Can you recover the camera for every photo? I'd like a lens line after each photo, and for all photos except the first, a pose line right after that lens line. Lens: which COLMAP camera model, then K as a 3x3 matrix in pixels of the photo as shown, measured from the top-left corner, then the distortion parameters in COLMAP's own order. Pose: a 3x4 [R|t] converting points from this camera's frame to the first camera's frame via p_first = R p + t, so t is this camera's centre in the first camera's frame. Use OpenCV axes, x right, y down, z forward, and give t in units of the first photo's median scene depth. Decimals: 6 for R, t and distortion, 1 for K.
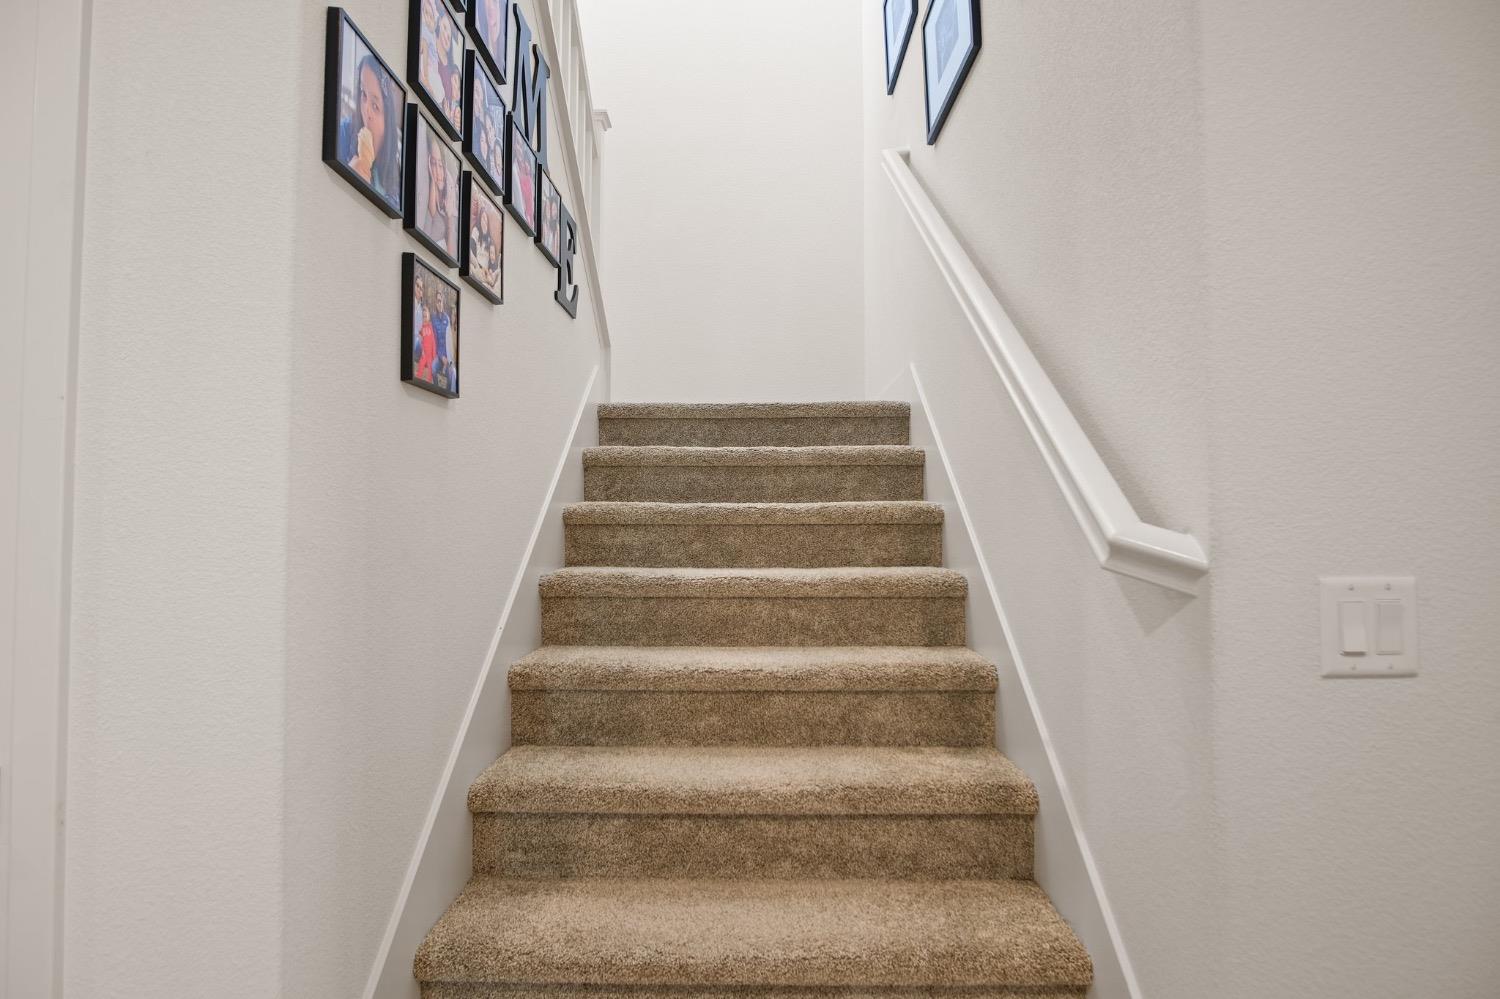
lens RADIAL K [[801.9, 0, 747.2], [0, 801.9, 503.1], [0, 0, 1]] dist [-0.031206, 0.009400]
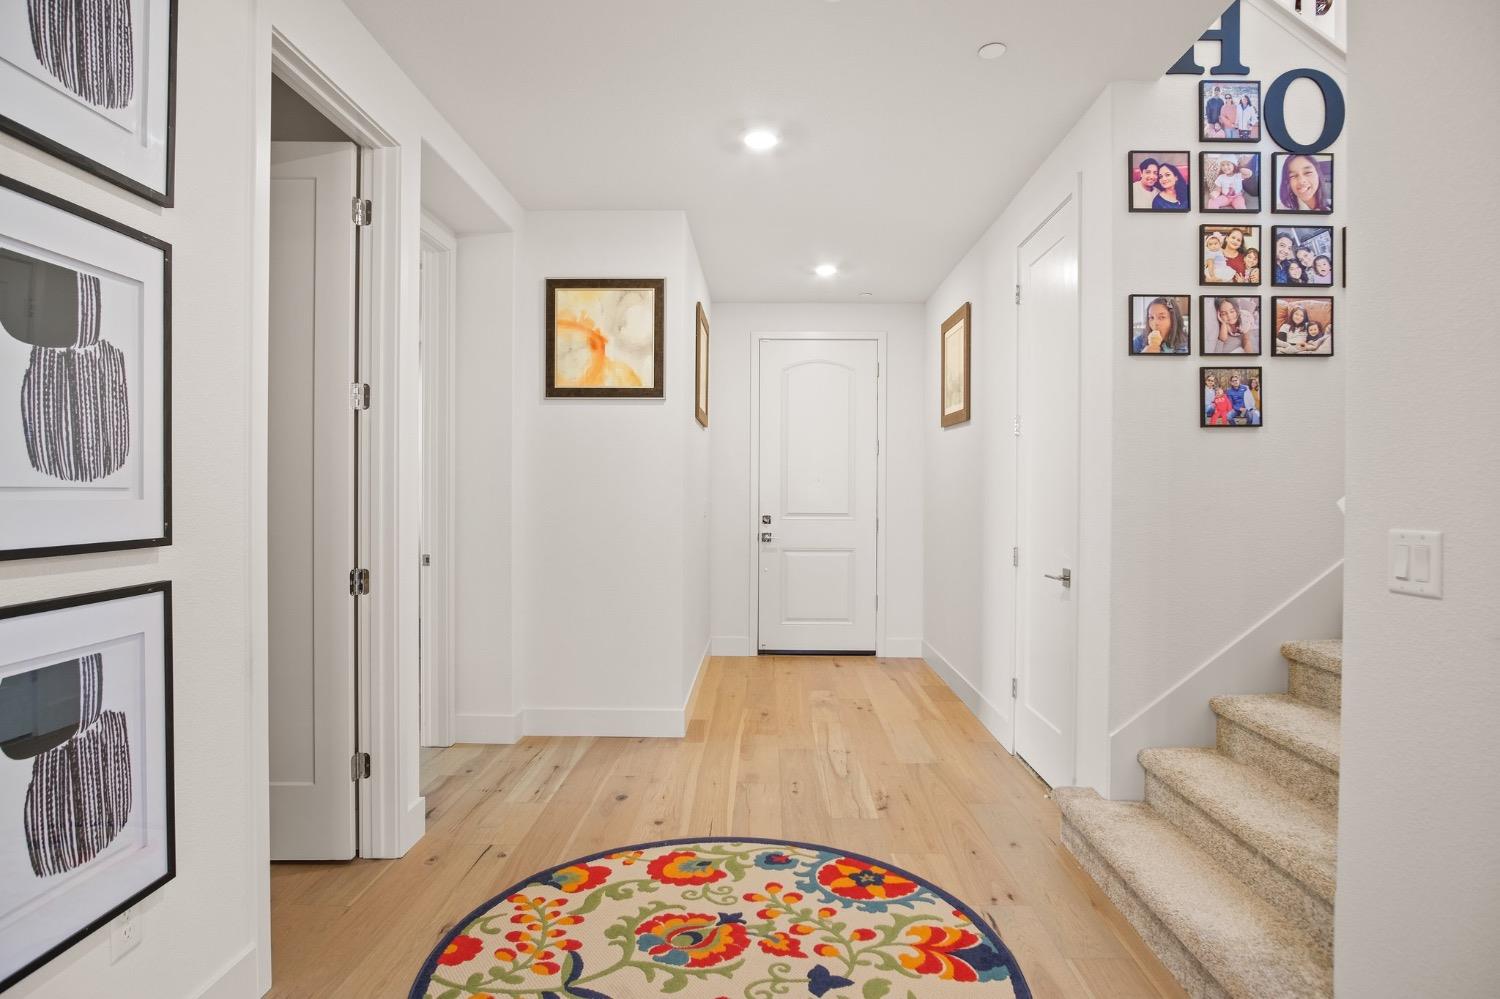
lens RADIAL K [[801.9, 0, 750.9], [0, 801.9, 502.7], [0, 0, 1]] dist [-0.031206, 0.009400]
pose [[-0.002796, 0.010838, -0.999937, 1.998538], [0.023321, 0.999670, 0.010770, -0.004772], [0.999724, -0.023290, -0.003047, -0.238526]]
